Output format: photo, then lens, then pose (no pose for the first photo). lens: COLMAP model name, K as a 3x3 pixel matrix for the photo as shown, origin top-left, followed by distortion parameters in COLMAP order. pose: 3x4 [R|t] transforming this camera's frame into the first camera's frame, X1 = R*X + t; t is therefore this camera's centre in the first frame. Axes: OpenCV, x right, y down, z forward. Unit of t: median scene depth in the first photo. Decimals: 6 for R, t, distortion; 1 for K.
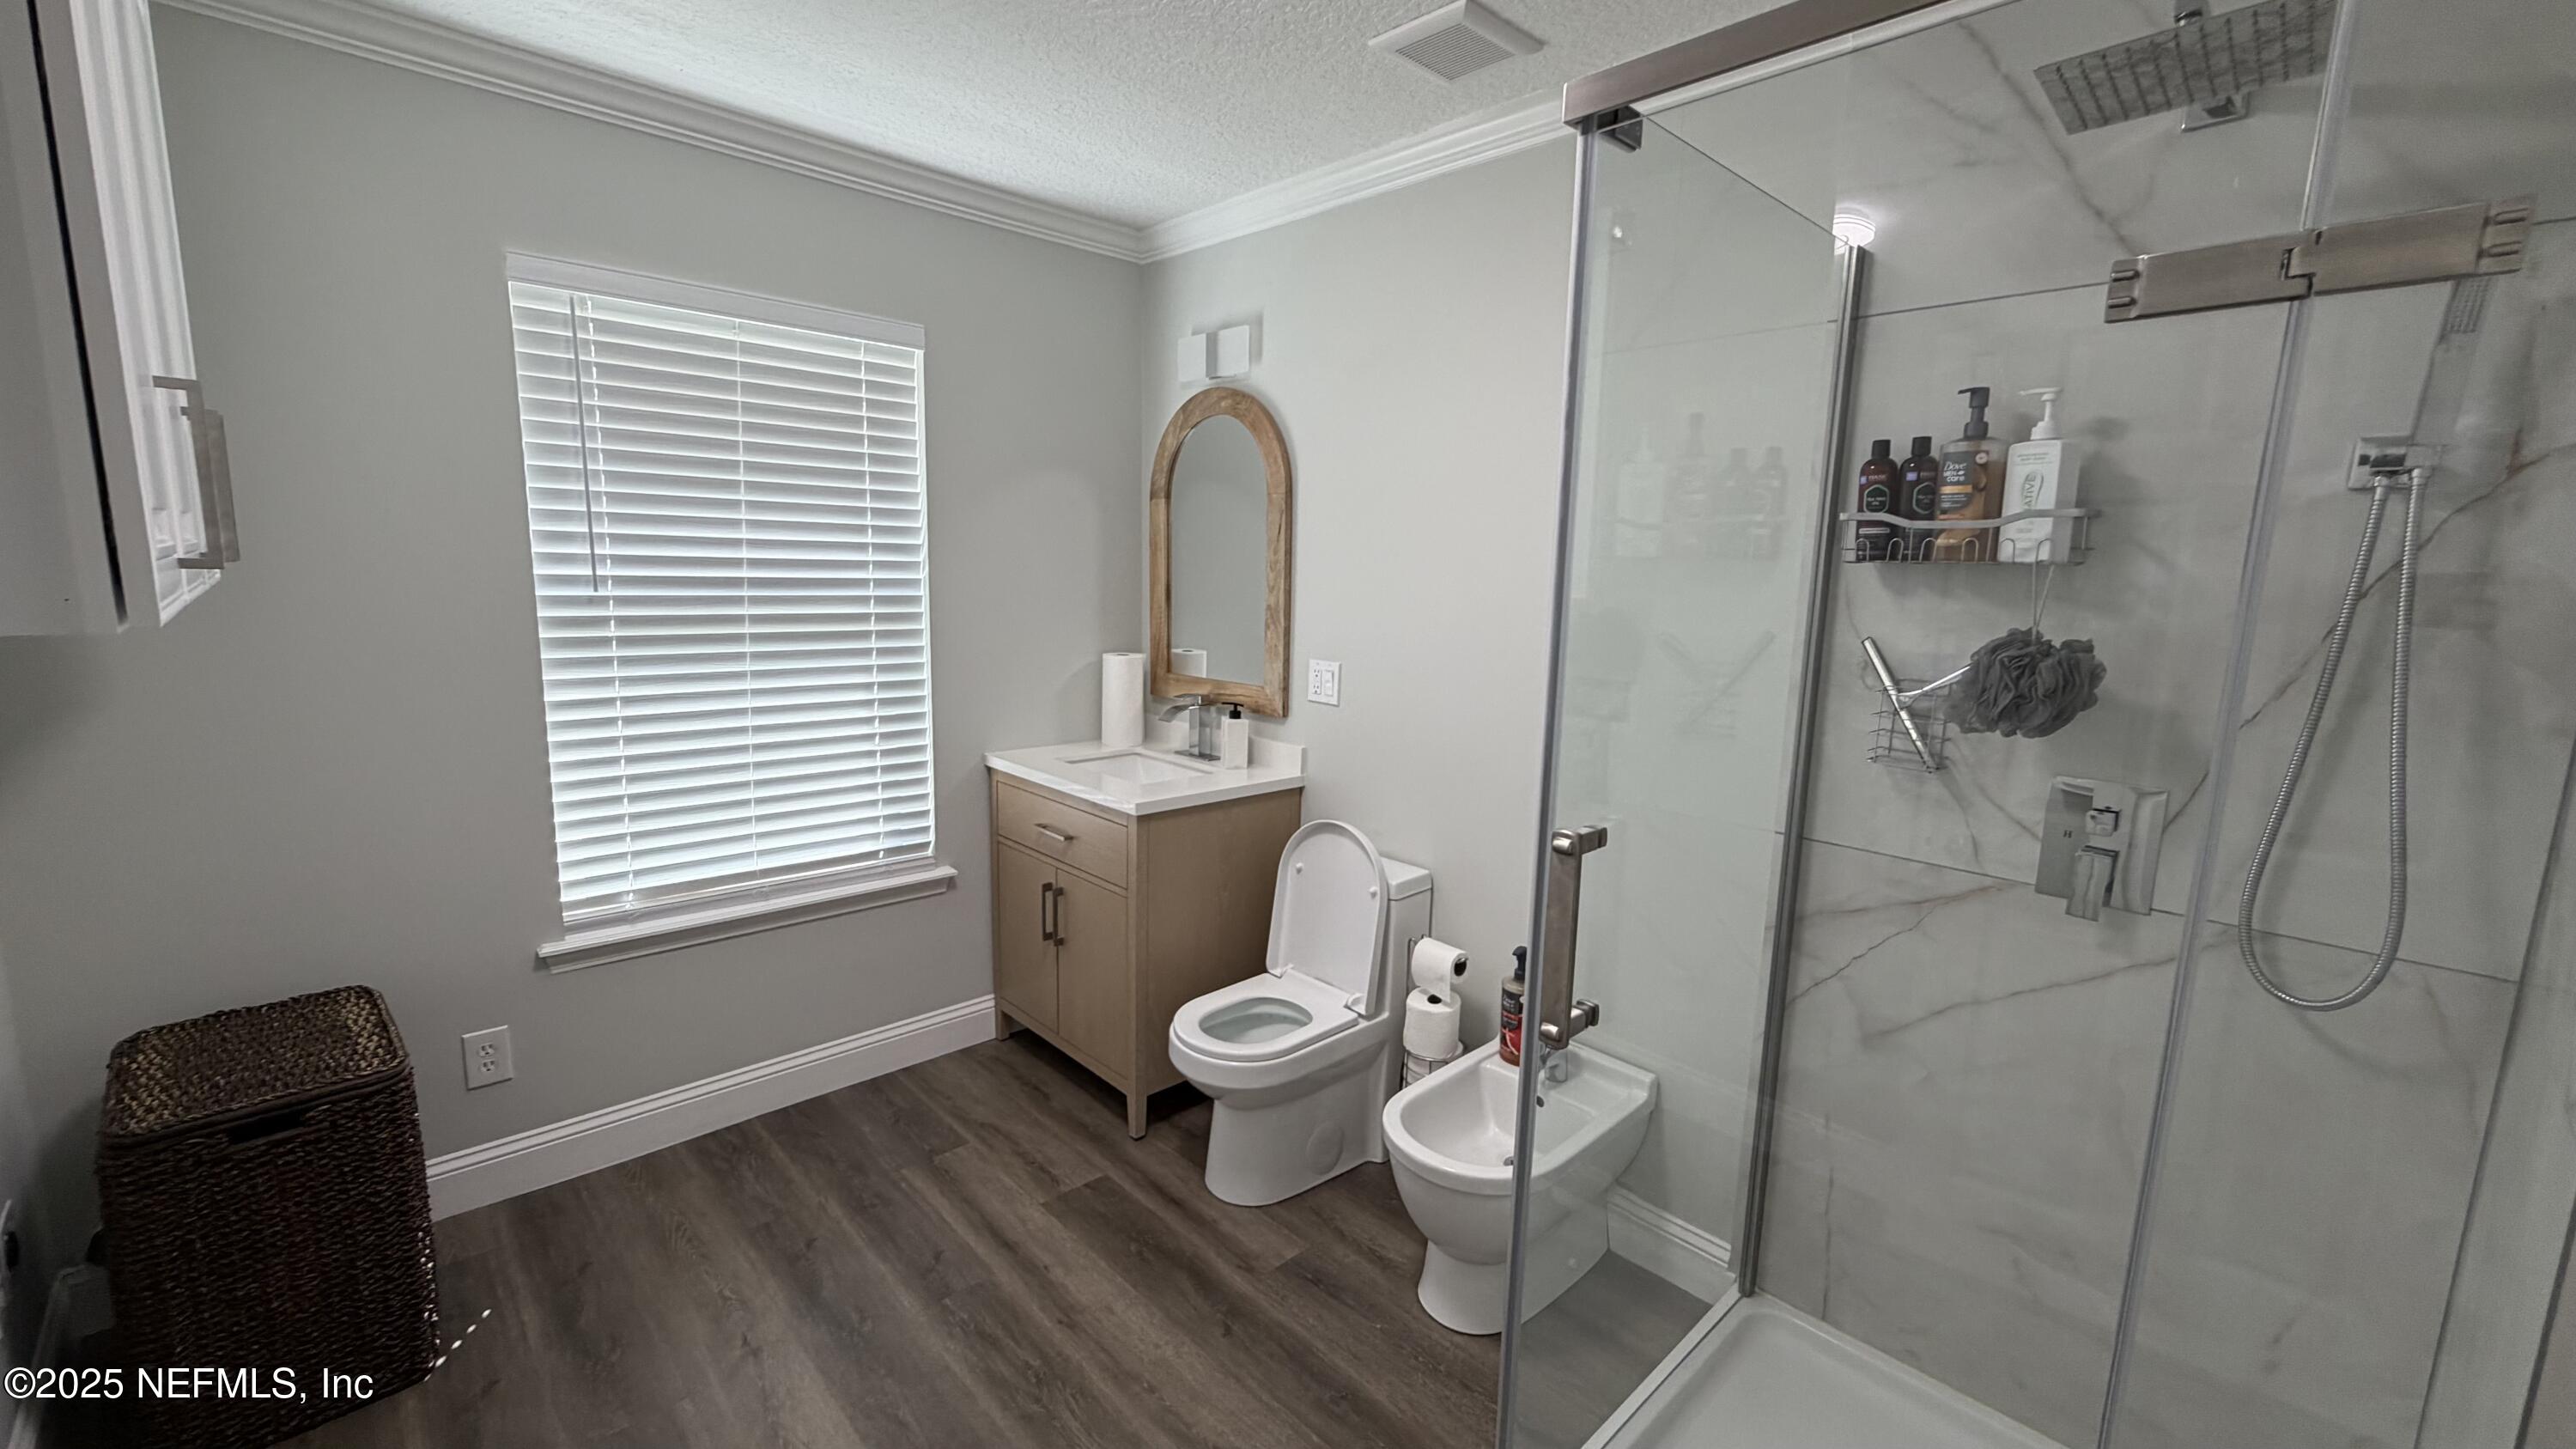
lens RADIAL K [[1031.9, 0, 1283.3], [0, 1031.9, 722.4], [0, 0, 1]] dist [-0.001935, 0.002115]
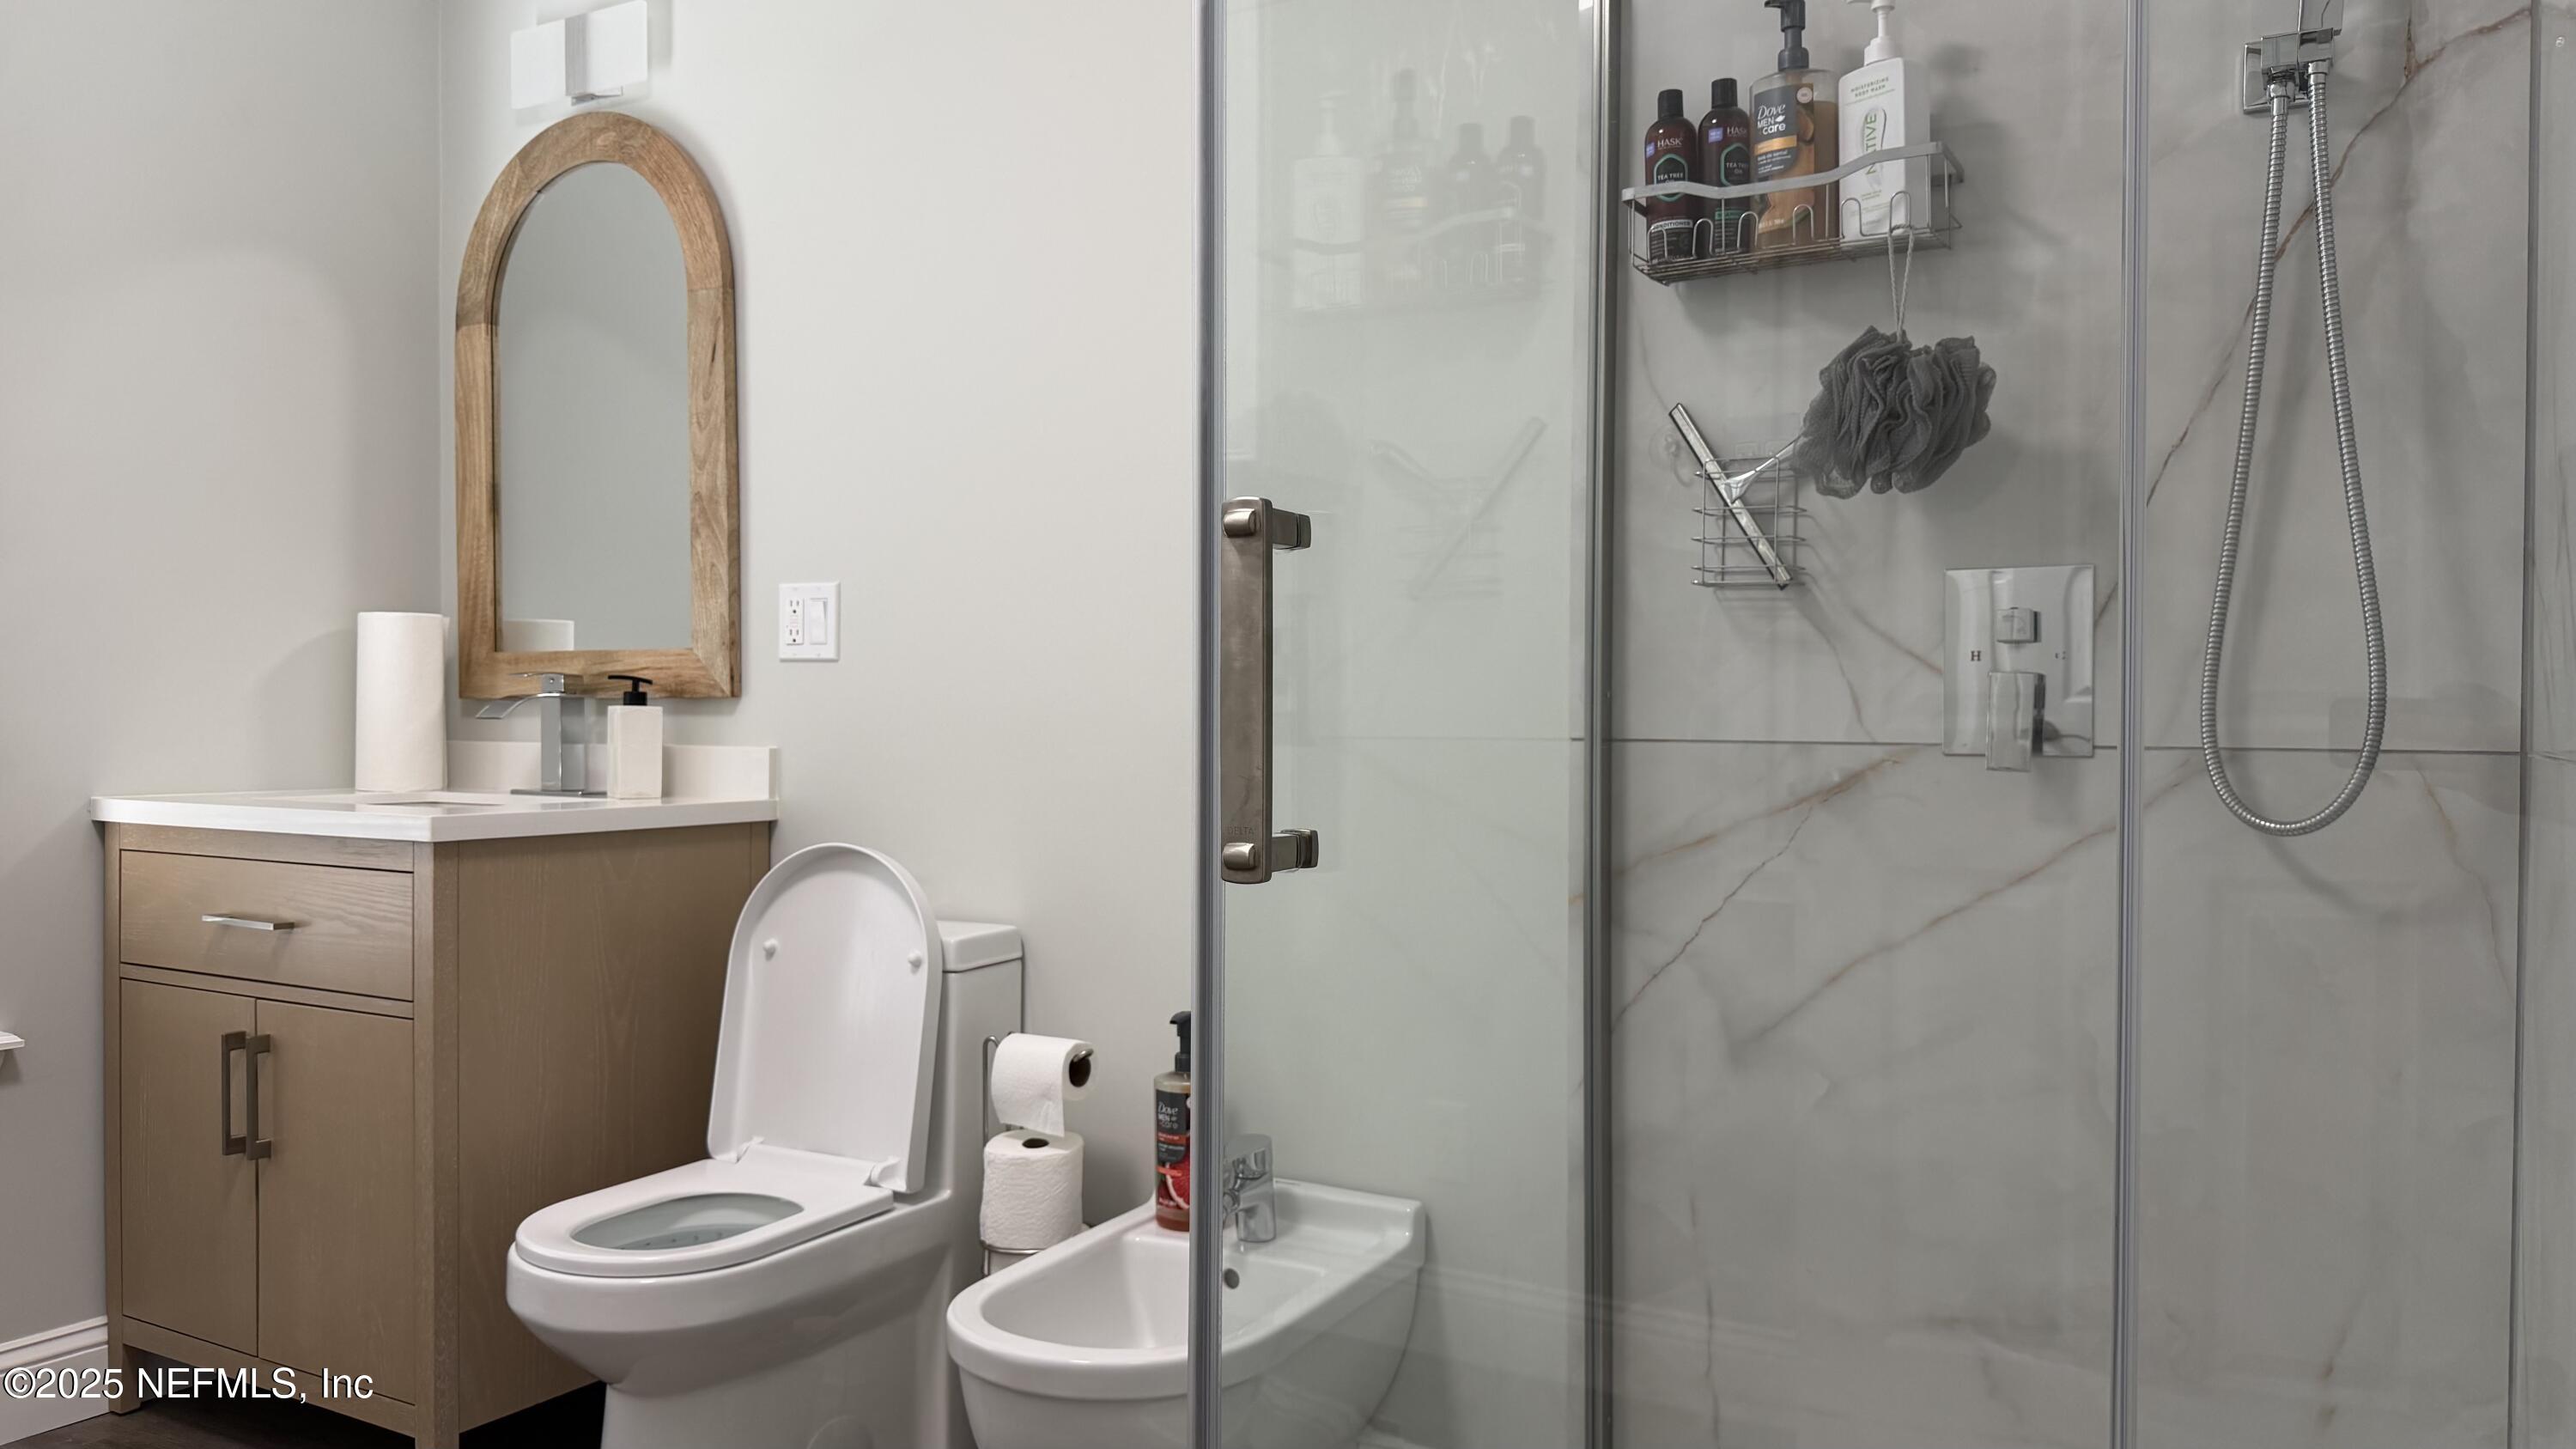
lens RADIAL K [[1798.3, 0, 1288.0], [0, 1798.3, 724.5], [0, 0, 1]] dist [0.116264, -0.221974]
pose [[0.954668, -0.024895, 0.296631, -0.004622], [0.064998, 0.989885, -0.126110, 0.174524], [-0.290490, 0.139673, 0.946629, 0.018853]]
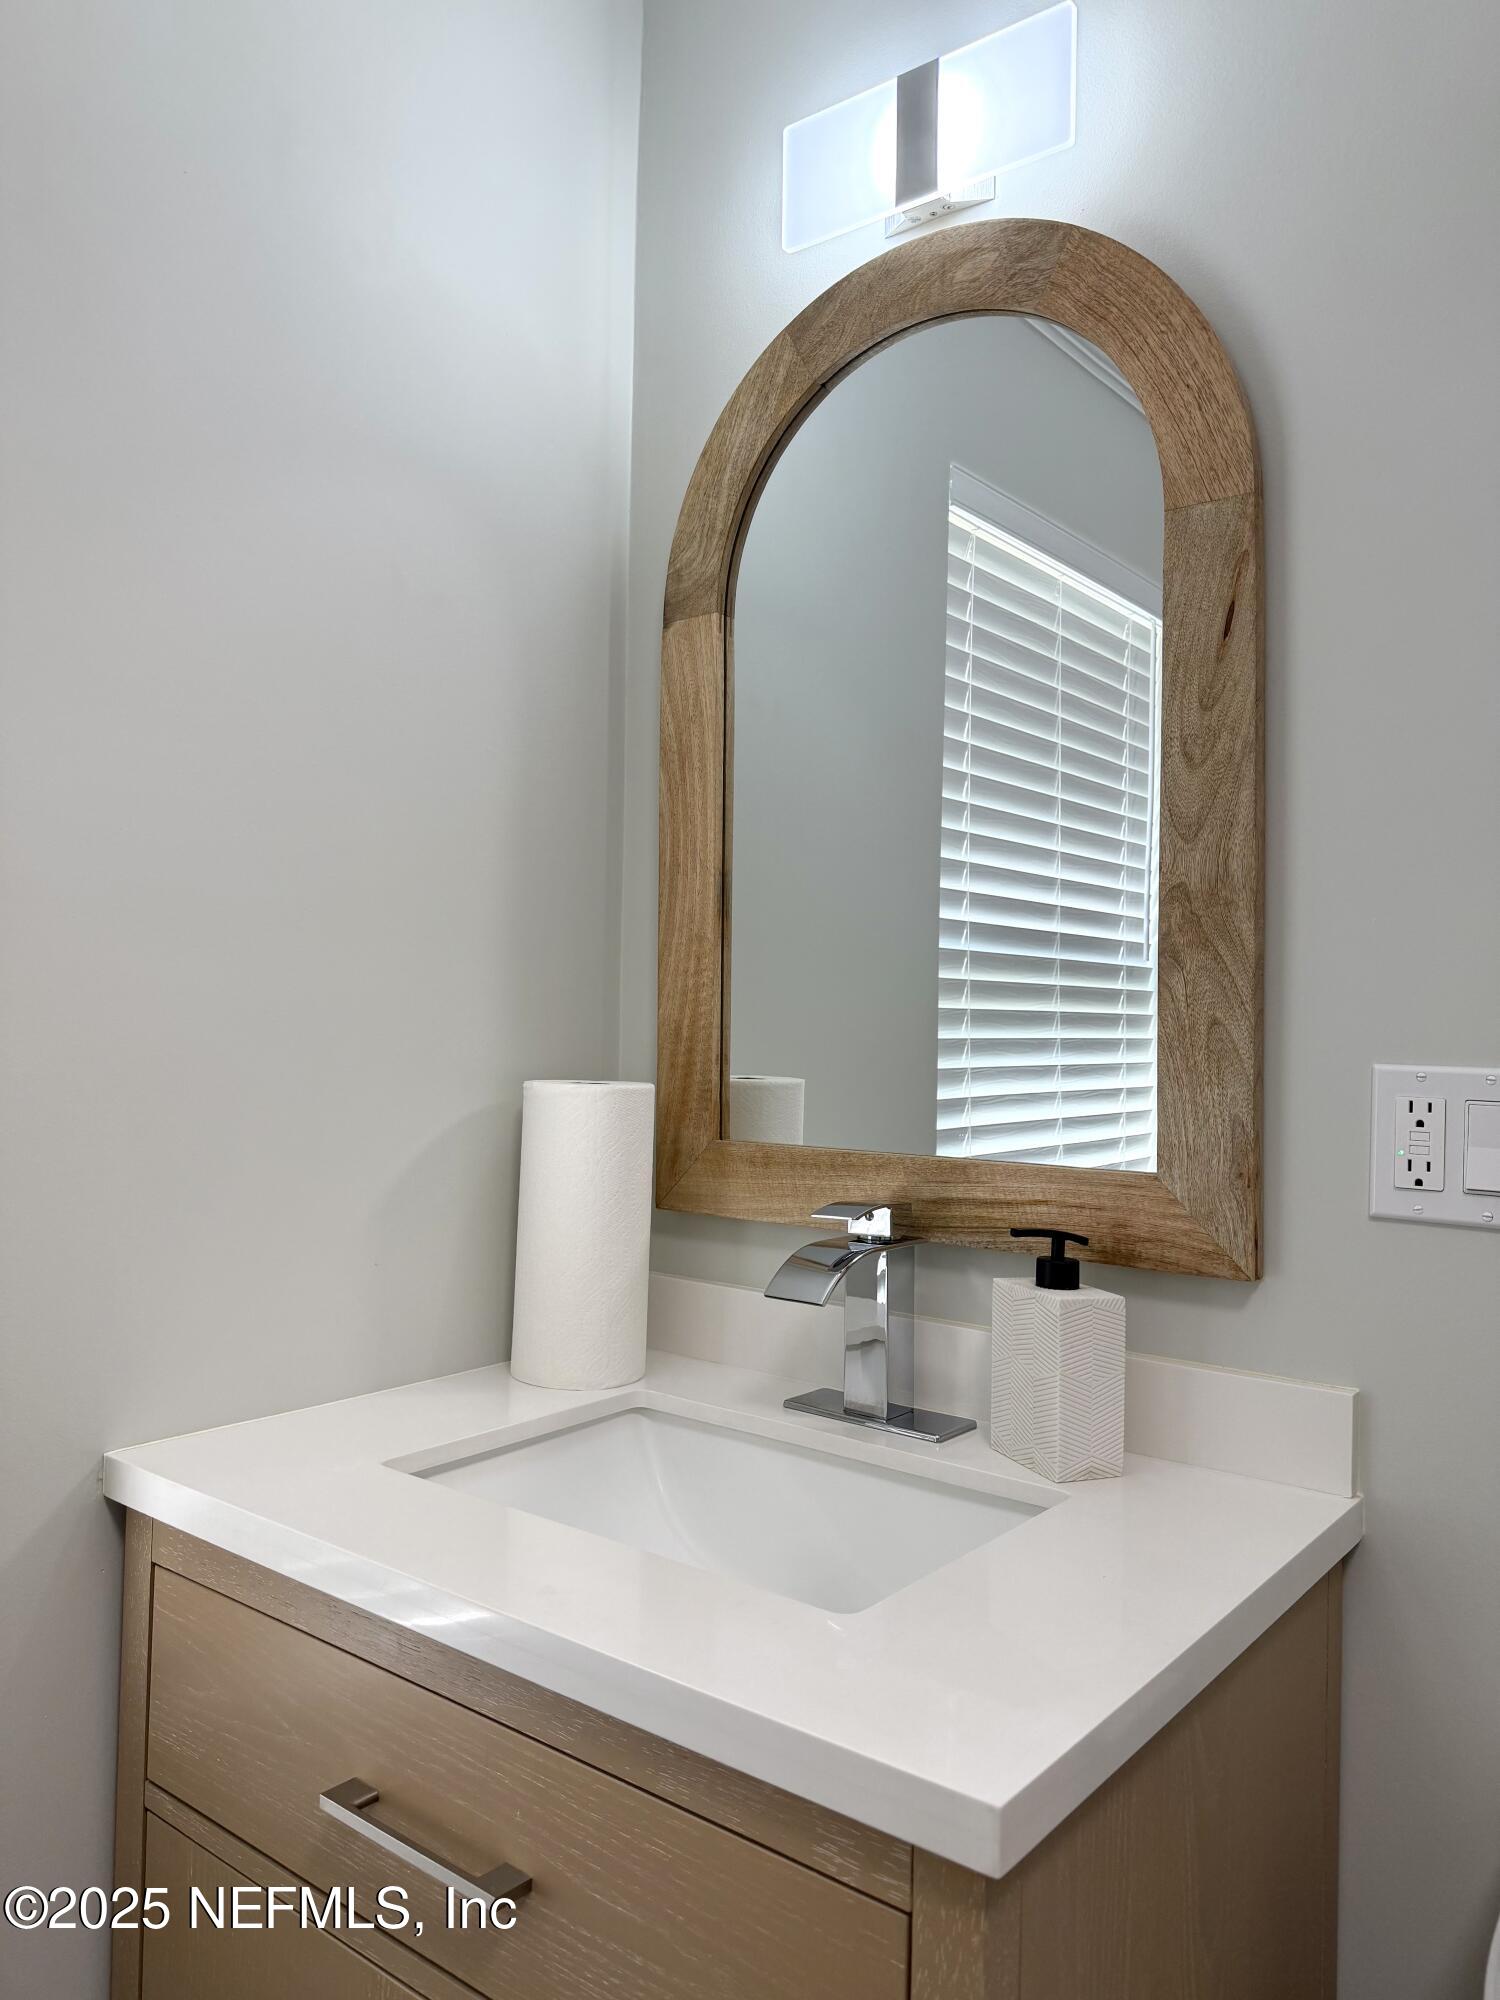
lens RADIAL K [[1428.5, 0, 750.0], [0, 1428.5, 1000.0], [0, 0, 1]] dist [0.137676, -0.249001]
pose [[0.988283, -0.003843, 0.152582, -0.228430], [0.029279, 0.985890, -0.164813, -0.022171], [-0.149796, 0.167349, 0.974451, 0.735632]]
